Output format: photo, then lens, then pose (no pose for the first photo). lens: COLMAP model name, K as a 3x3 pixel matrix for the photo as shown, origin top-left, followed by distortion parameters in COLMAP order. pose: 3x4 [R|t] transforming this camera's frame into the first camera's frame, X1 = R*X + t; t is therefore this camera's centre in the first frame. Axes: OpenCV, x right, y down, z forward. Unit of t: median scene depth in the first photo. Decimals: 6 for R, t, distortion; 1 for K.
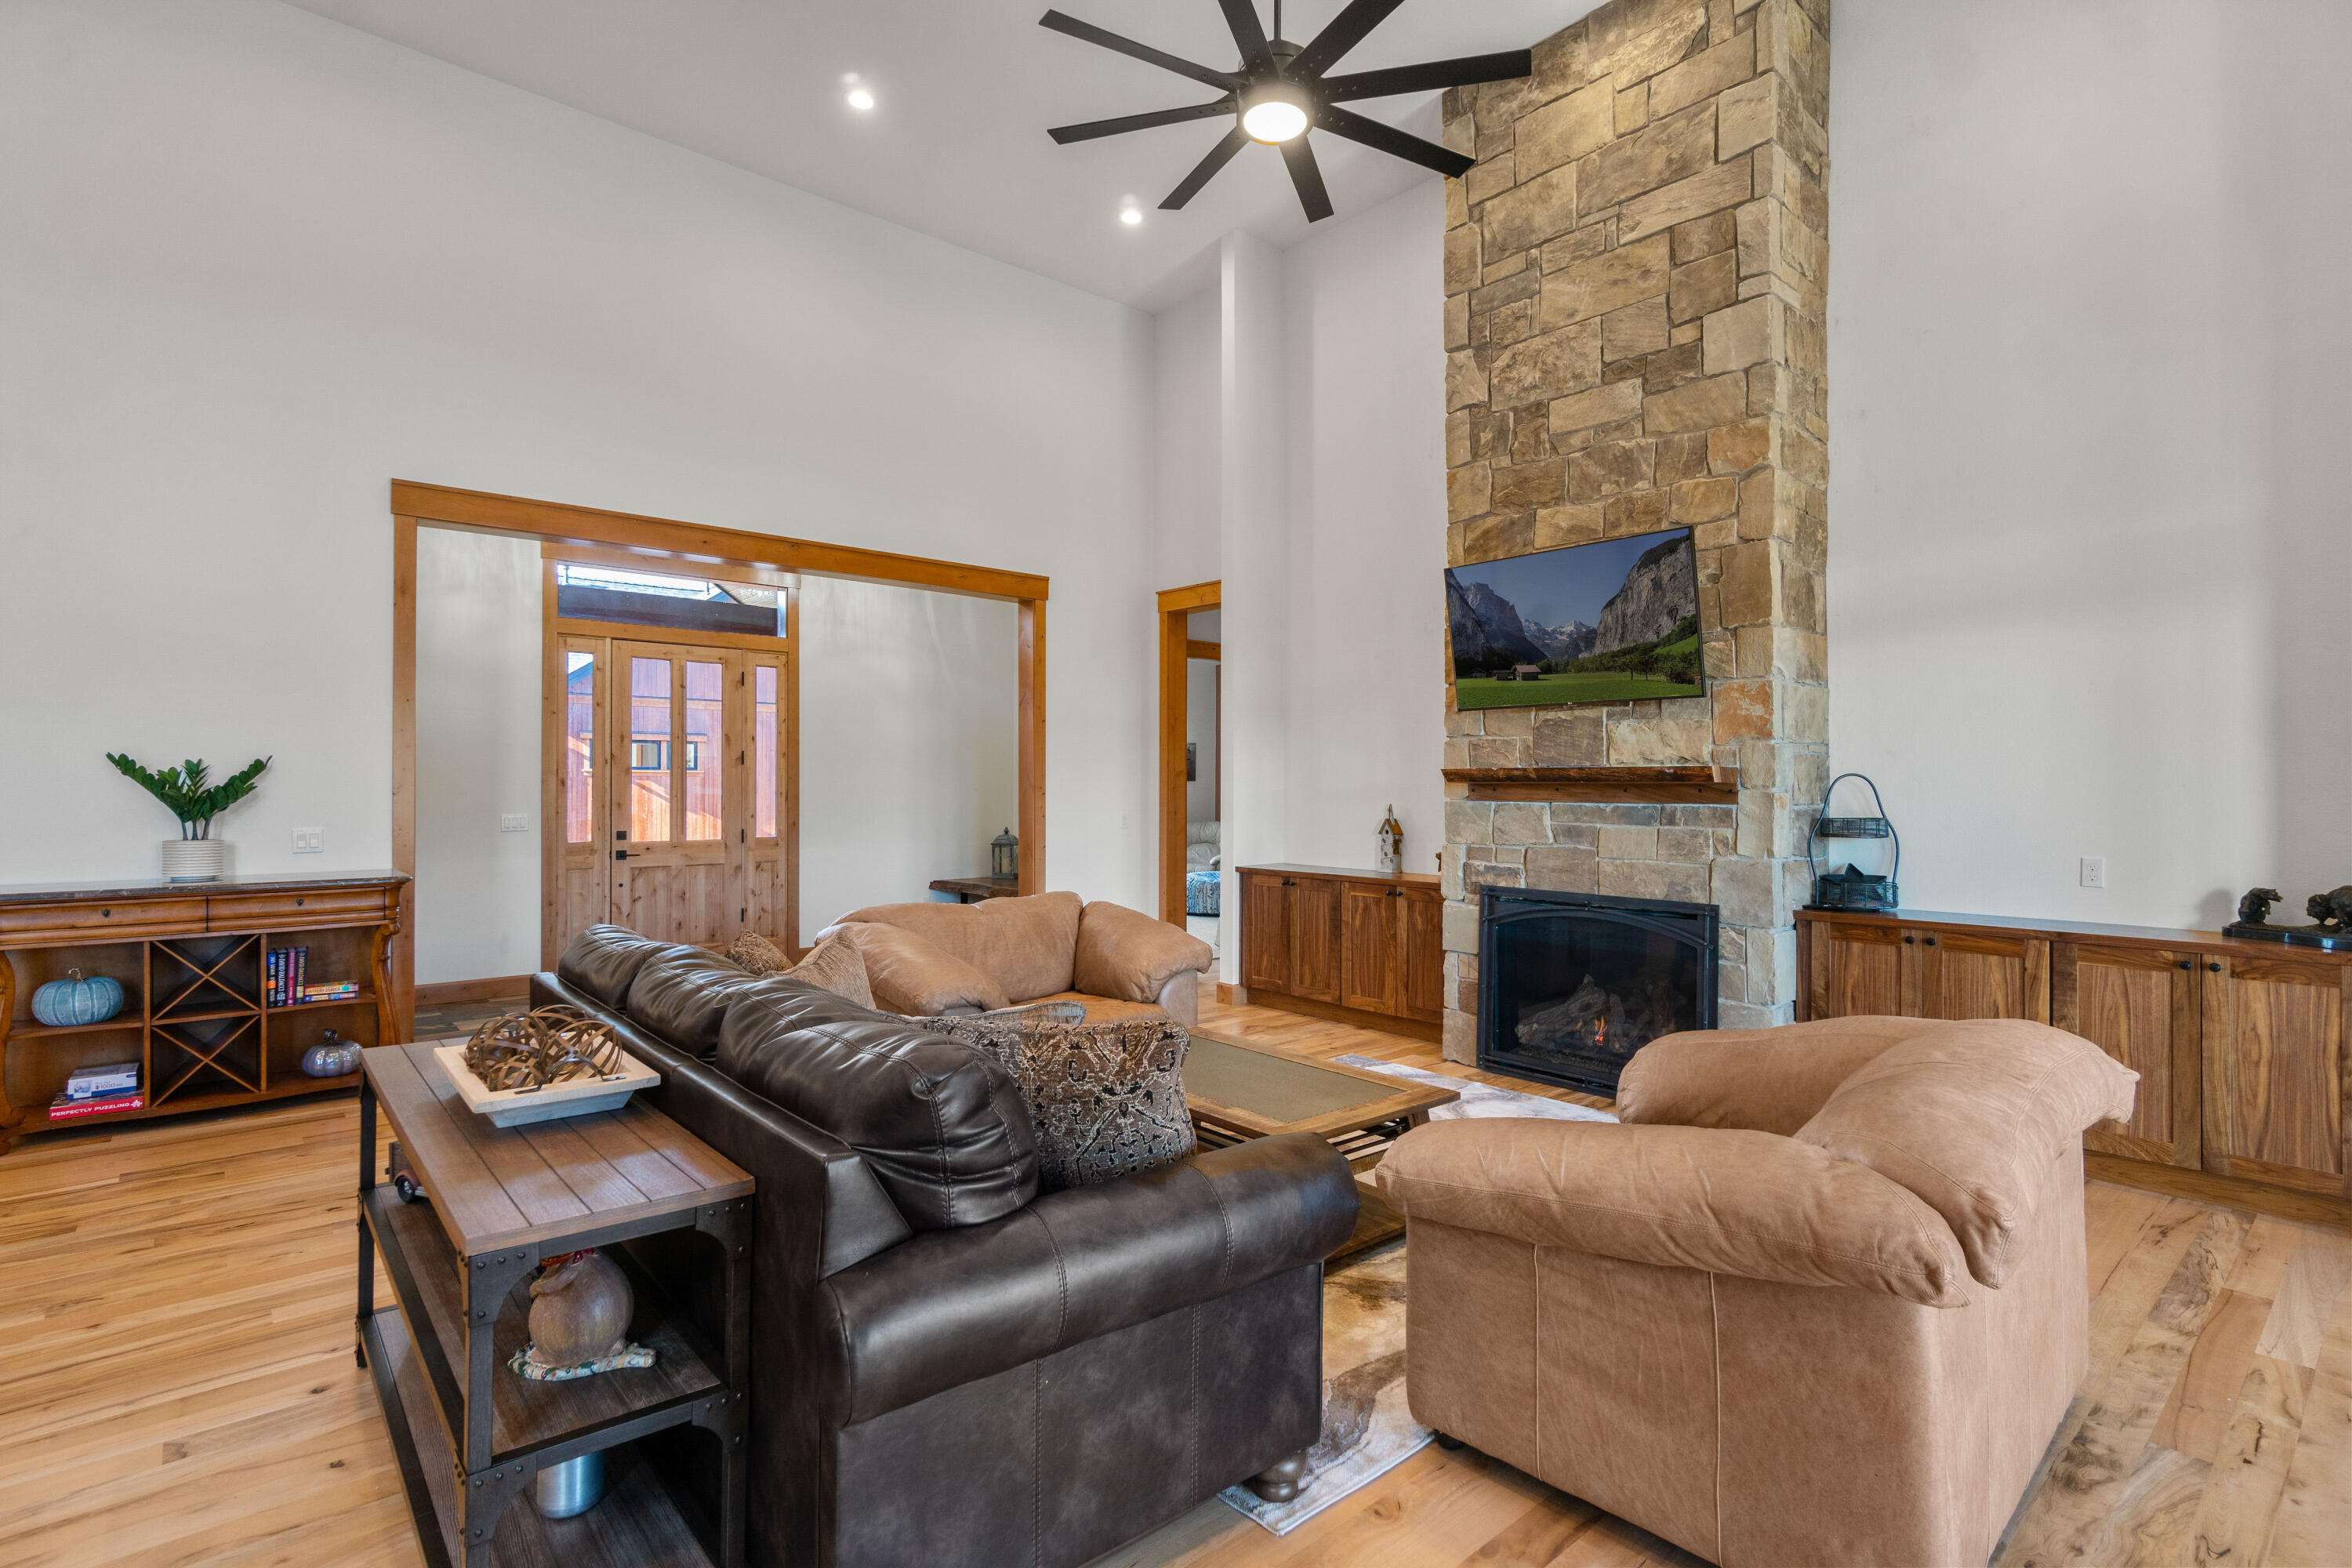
lens RADIAL K [[1111.7, 0, 1176.0], [0, 1111.7, 784.0], [0, 0, 1]] dist [-0.001278, -0.000148]
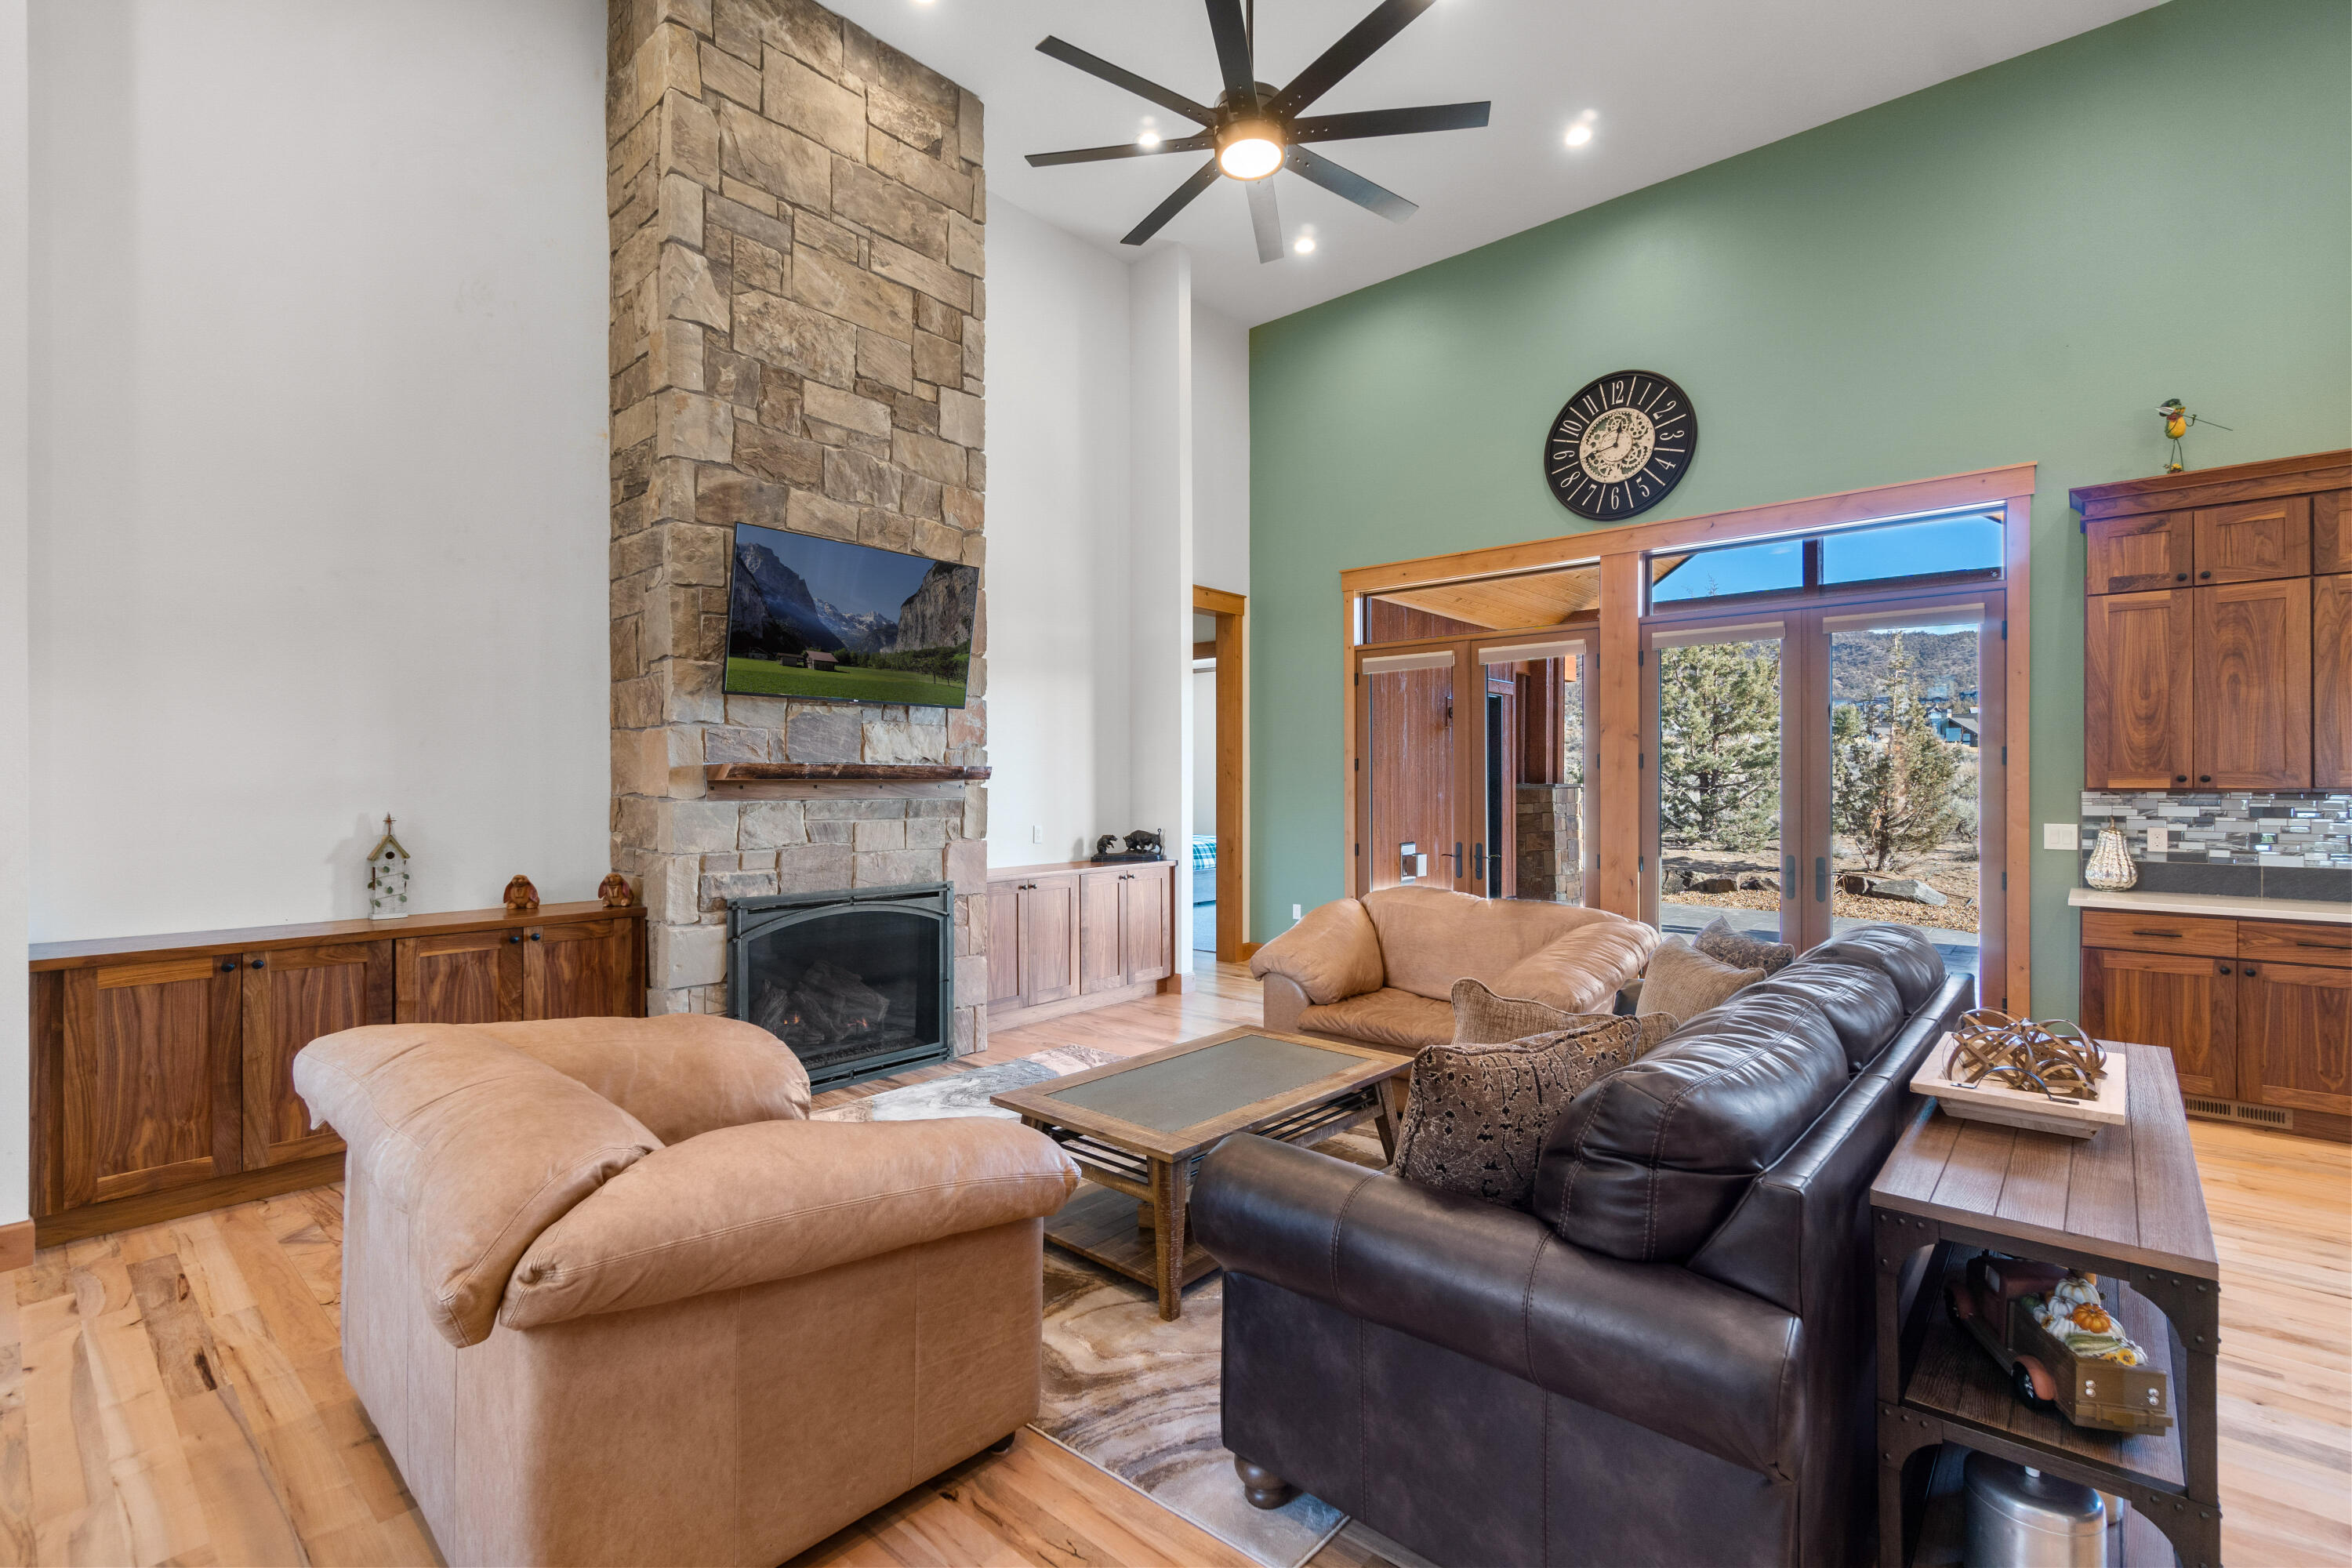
lens RADIAL K [[1050.3, 0, 1189.5], [0, 1050.3, 780.9], [0, 0, 1]] dist [0.002246, -0.000256]
pose [[-0.138718, -0.001649, 0.990331, -0.622466], [-0.000874, 0.999998, 0.001542, -0.001750], [-0.990332, -0.000652, -0.138719, 0.826305]]
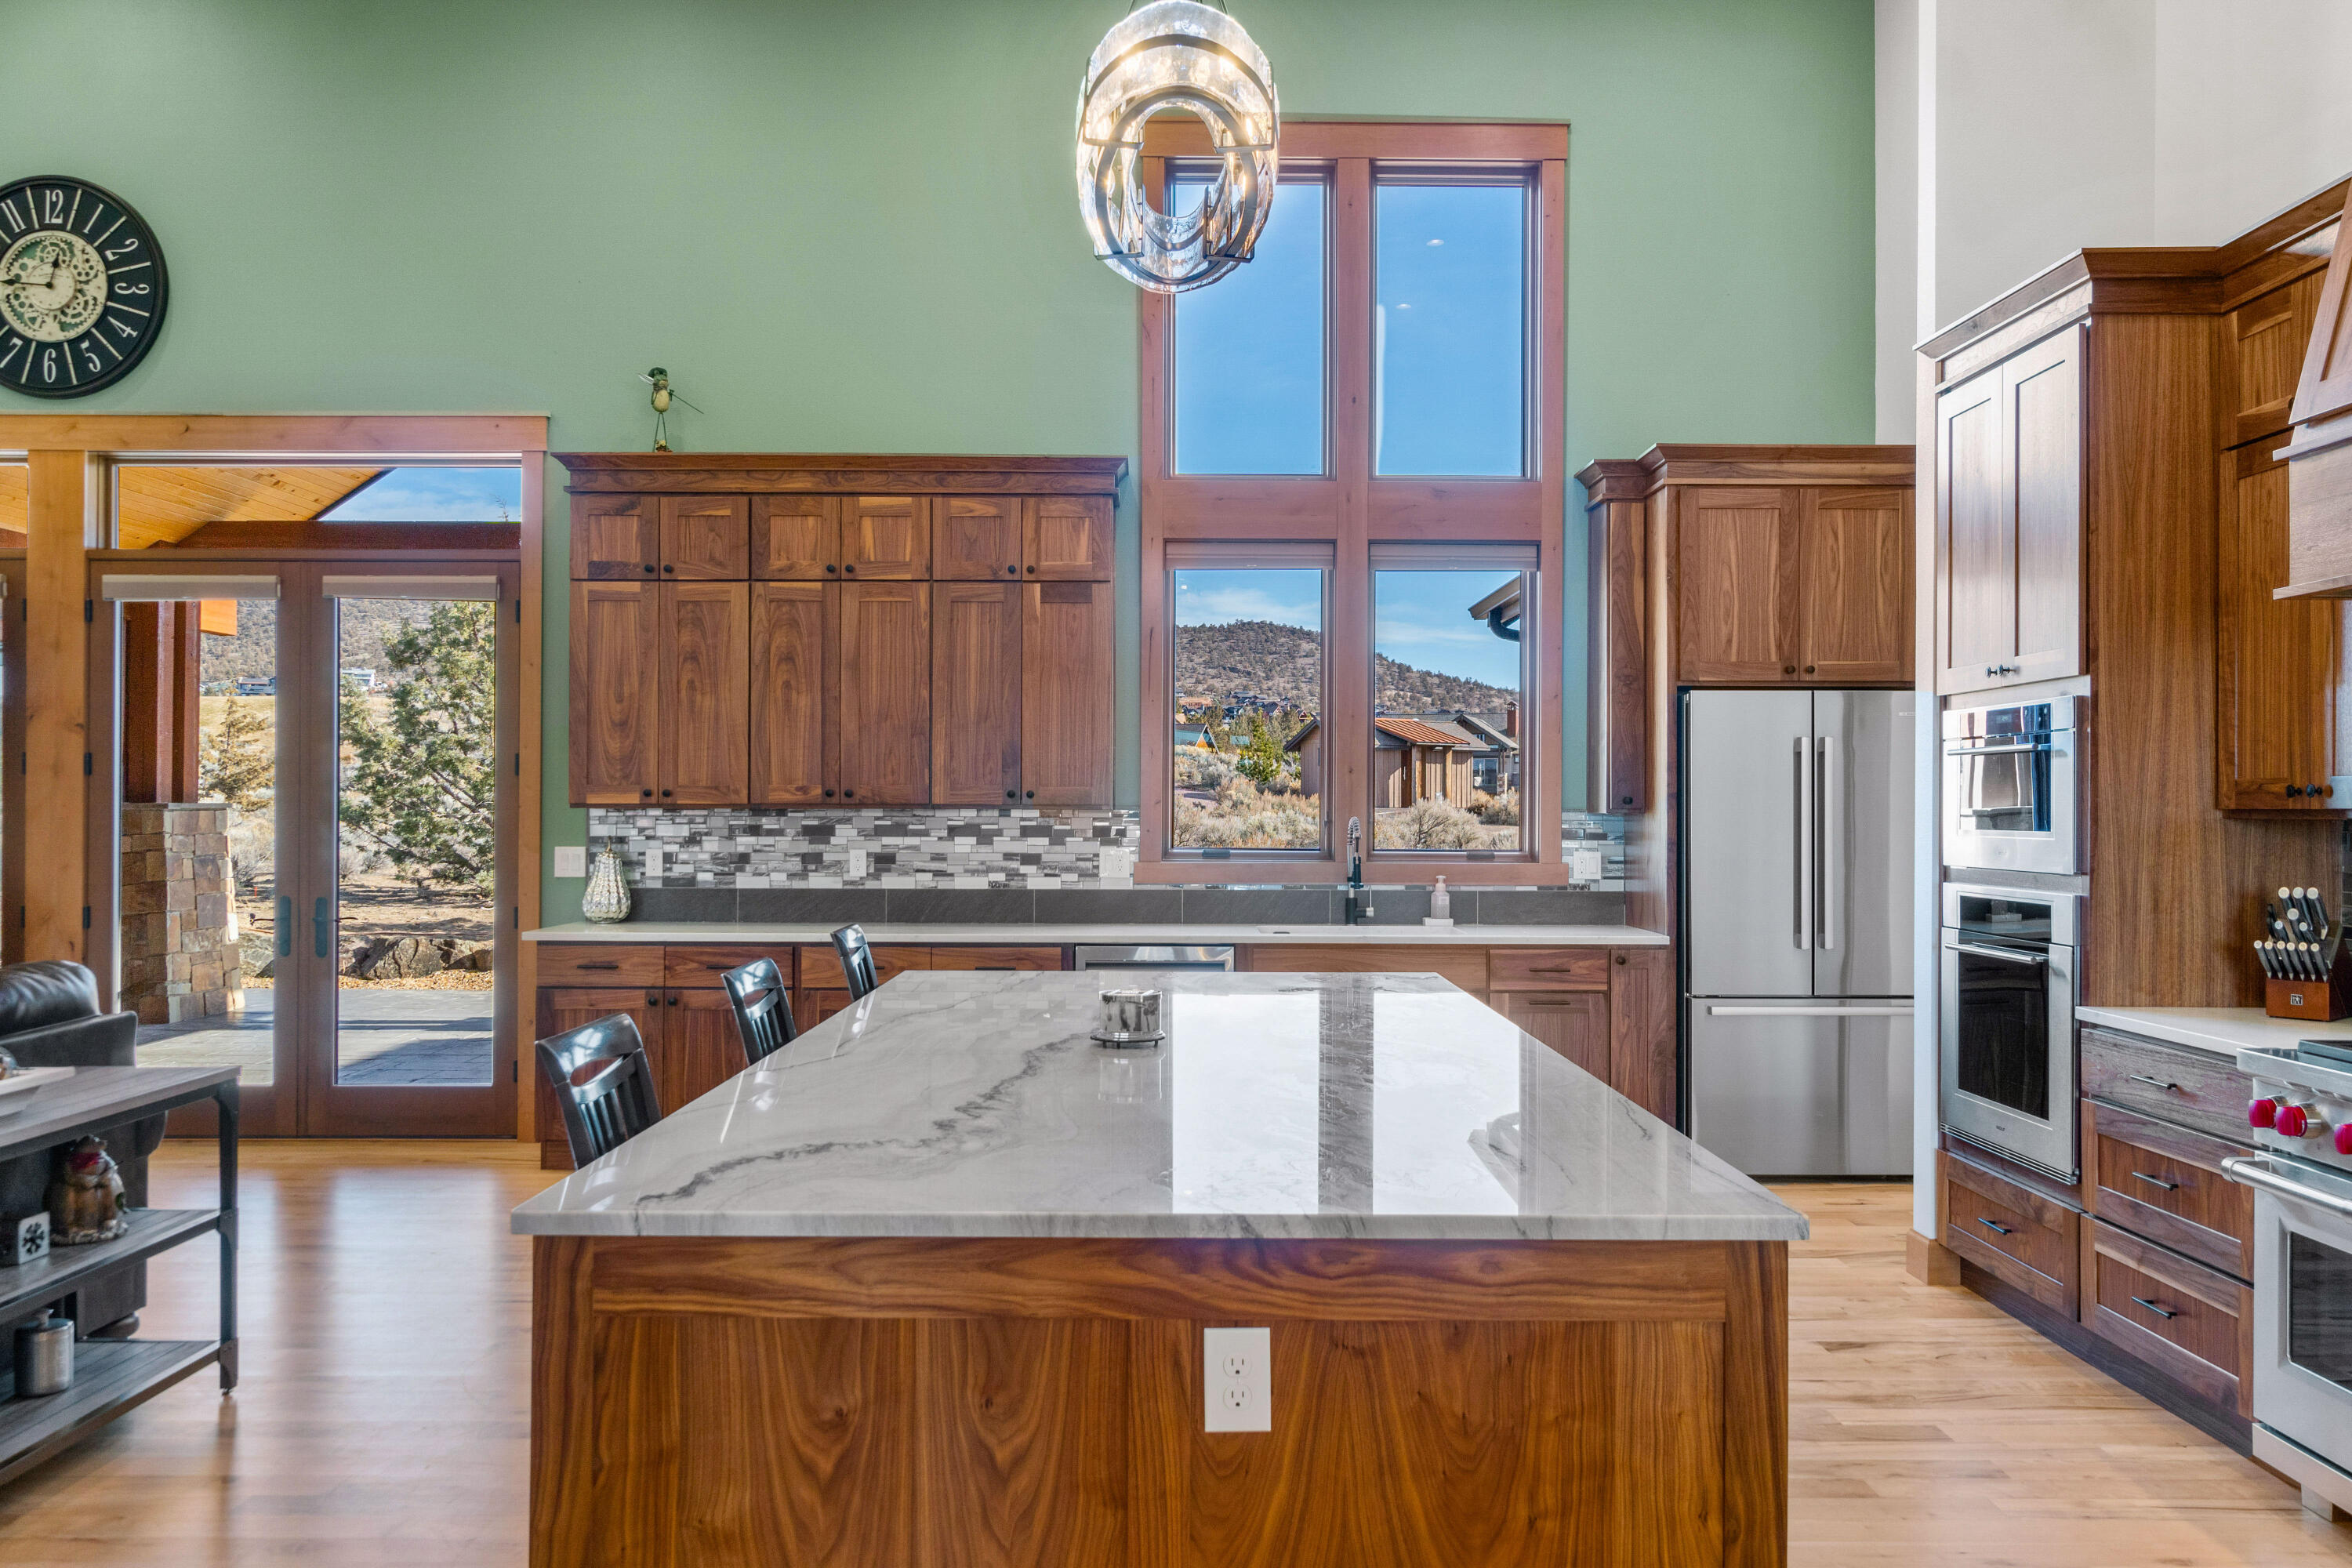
lens RADIAL K [[1805.4, 0, 1210.0], [0, 1805.4, 802.2], [0, 0, 1]] dist [-0.002838, -0.000851]
pose [[-0.762665, -0.003413, 0.646784, -1.067706], [-0.006089, 0.999980, -0.001903, 0.003875], [-0.646764, -0.005390, -0.762671, 0.640463]]
